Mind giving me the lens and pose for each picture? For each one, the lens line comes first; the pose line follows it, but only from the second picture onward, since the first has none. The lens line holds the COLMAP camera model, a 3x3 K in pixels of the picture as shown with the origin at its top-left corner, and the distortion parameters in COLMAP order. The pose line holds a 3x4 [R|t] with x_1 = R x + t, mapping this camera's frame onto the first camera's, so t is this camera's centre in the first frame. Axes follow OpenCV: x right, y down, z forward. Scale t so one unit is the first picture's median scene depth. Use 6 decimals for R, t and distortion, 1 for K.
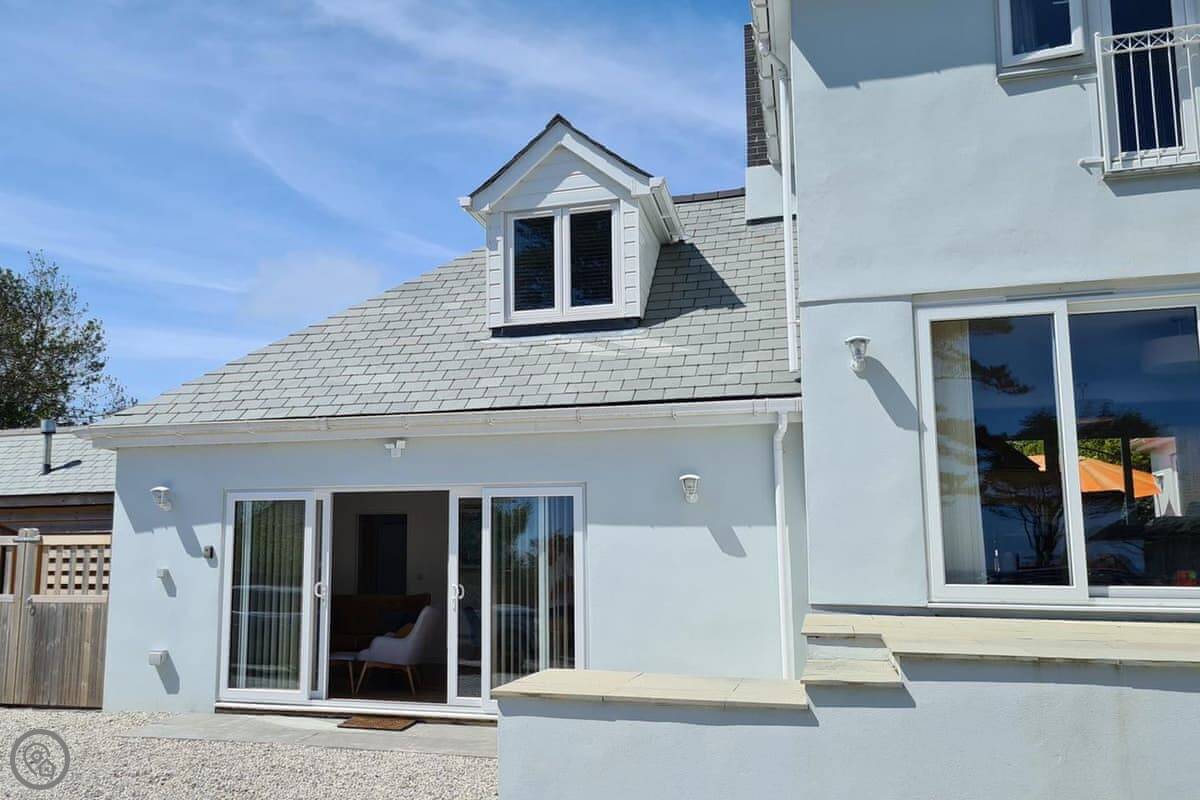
lens RADIAL K [[952.1, 0, 599.4], [0, 952.1, 381.5], [0, 0, 1]] dist [0.014433, -0.001691]
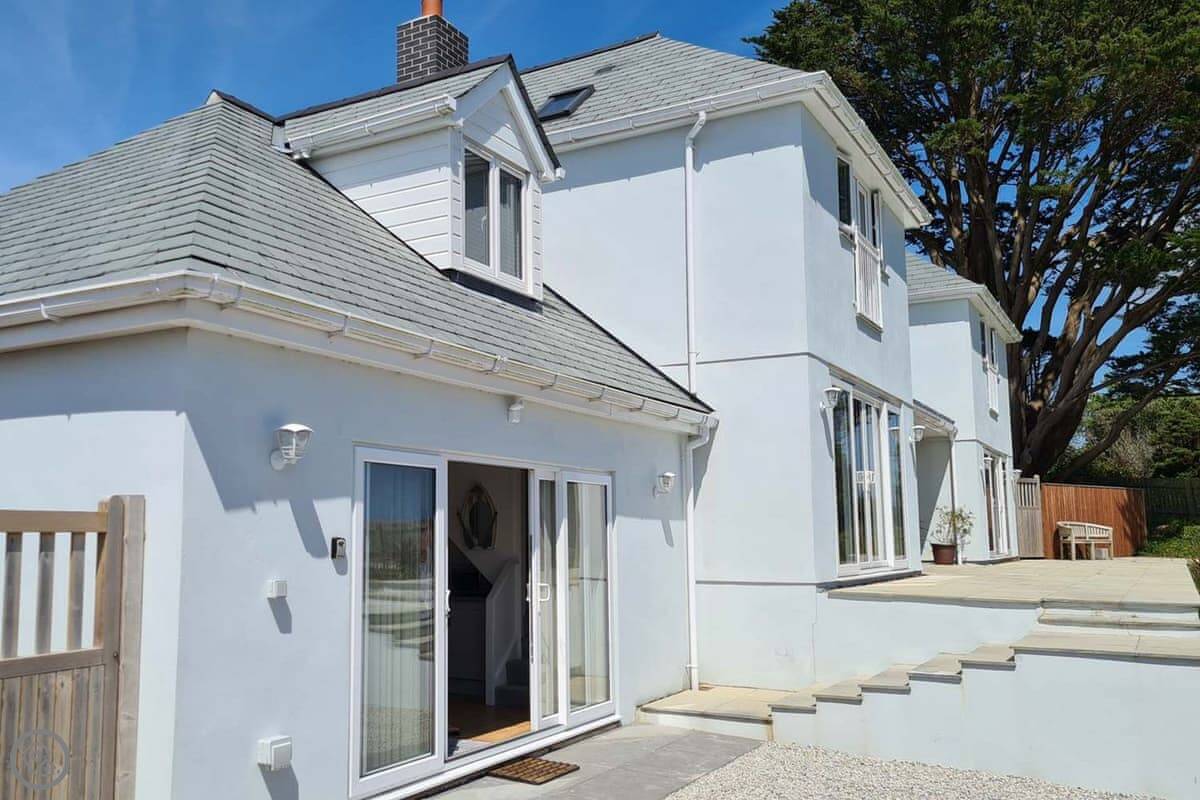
lens RADIAL K [[952.1, 0, 599.4], [0, 952.1, 381.5], [0, 0, 1]] dist [0.014433, -0.001691]
pose [[0.290951, 0.154154, 0.944237, -0.905665], [-0.150484, 0.982023, -0.113954, 0.121283], [-0.944829, -0.108937, 0.308919, 0.679691]]
